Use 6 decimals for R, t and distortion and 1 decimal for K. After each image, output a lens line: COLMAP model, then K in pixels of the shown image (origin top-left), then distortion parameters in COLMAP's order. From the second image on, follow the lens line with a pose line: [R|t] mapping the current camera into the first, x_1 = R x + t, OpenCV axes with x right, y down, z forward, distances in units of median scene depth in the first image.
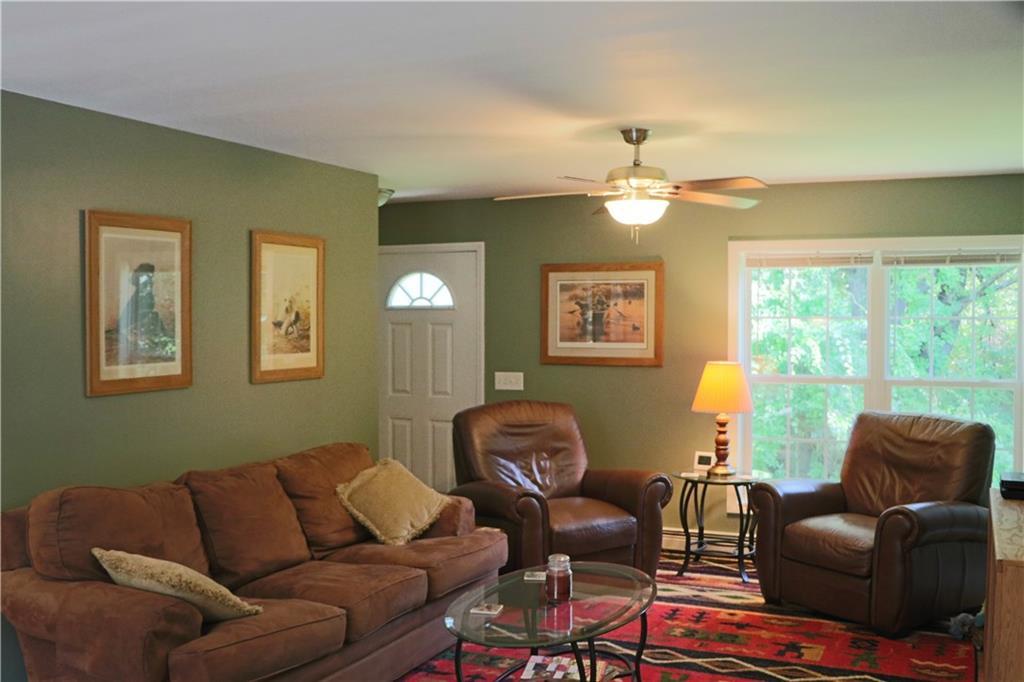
lens RADIAL K [[919.7, 0, 514.6], [0, 919.7, 337.0], [0, 0, 1]] dist [-0.013766, 0.001305]
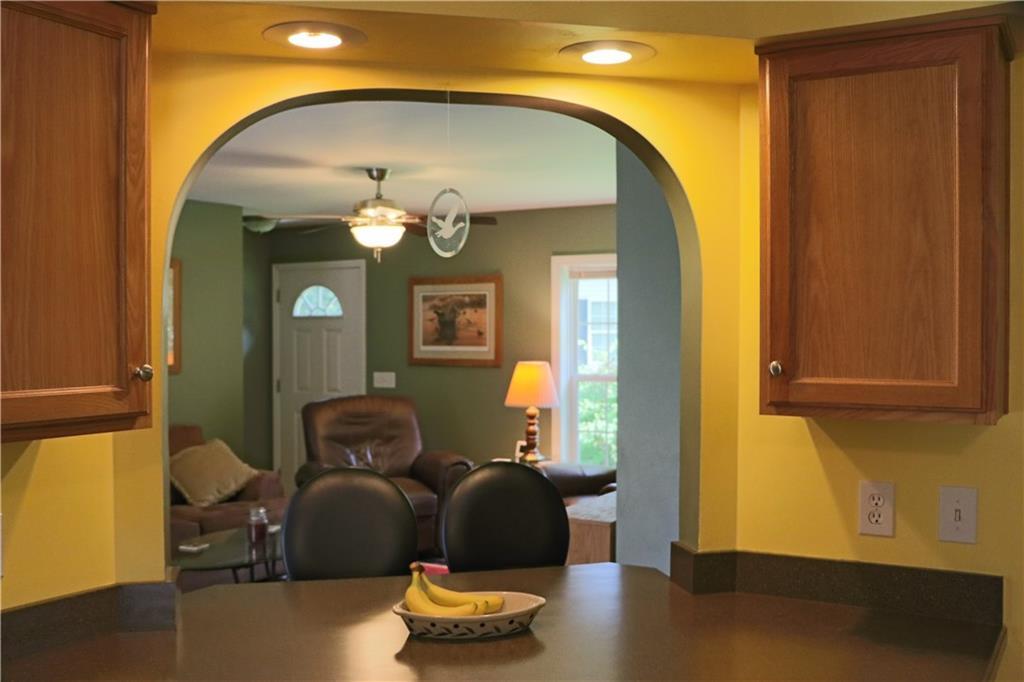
lens RADIAL K [[919.7, 0, 508.7], [0, 919.7, 344.1], [0, 0, 1]] dist [-0.013766, 0.001305]
pose [[0.989773, -0.000812, -0.142650, 0.332285], [0.000247, 0.999992, -0.003979, 0.008225], [0.142652, 0.003903, 0.989765, -0.125655]]
